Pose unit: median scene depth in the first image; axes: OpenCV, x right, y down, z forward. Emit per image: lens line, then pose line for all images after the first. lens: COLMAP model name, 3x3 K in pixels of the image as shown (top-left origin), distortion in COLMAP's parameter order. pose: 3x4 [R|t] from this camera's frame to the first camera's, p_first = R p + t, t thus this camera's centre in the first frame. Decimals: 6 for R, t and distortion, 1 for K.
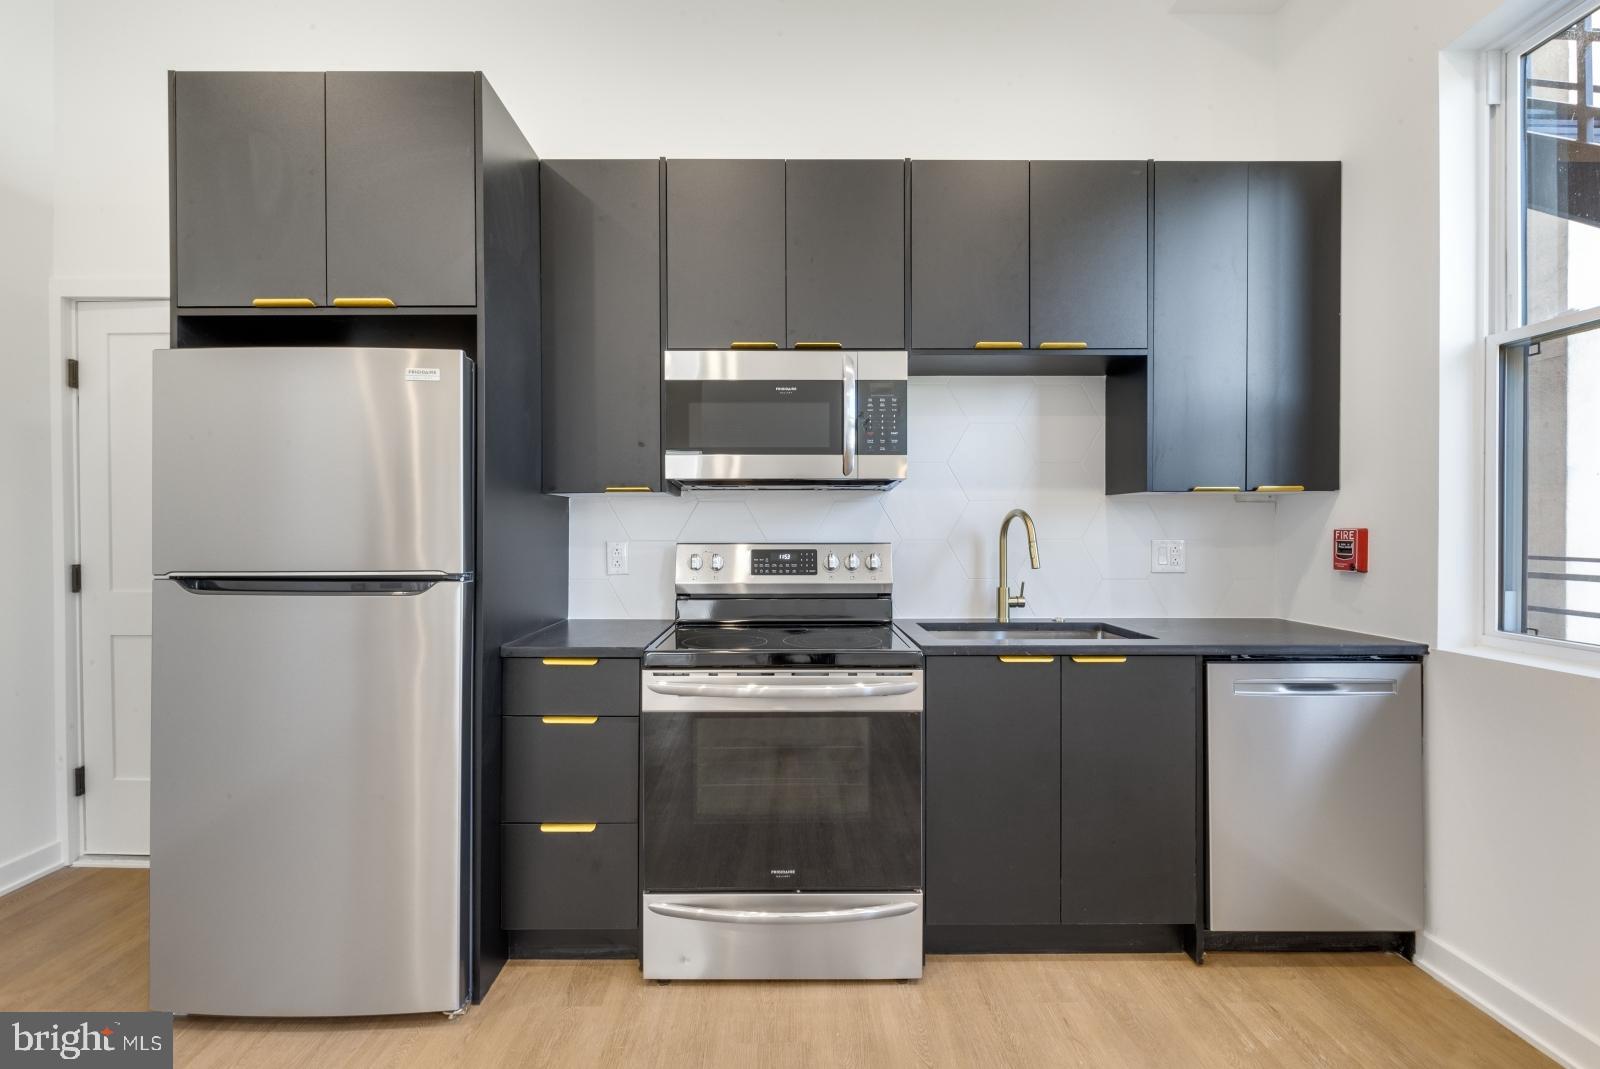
lens RADIAL K [[733.1, 0, 798.8], [0, 733.1, 531.4], [0, 0, 1]] dist [0.005022, -0.001902]
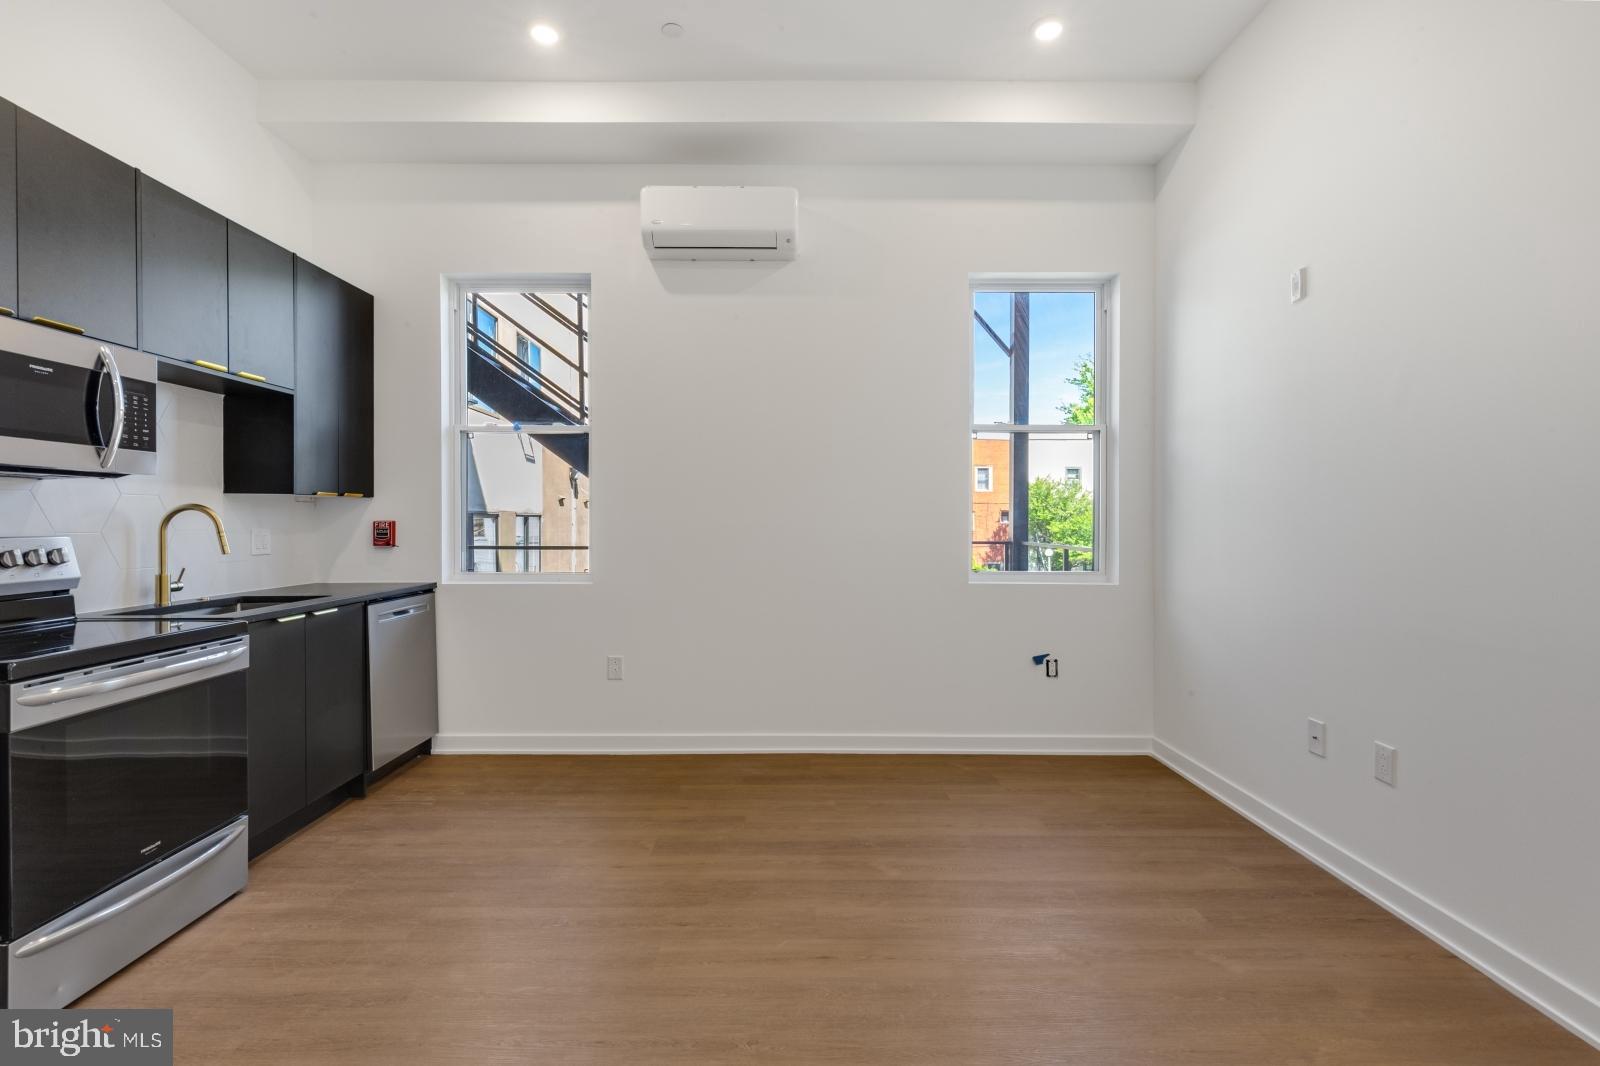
lens RADIAL K [[733.1, 0, 791.7], [0, 733.1, 510.3], [0, 0, 1]] dist [0.005022, -0.001902]
pose [[0.013819, 0.012893, 0.999821, -0.923506], [0.004245, 0.999907, -0.012952, -0.001953], [-0.999896, 0.004423, 0.013763, 0.054646]]
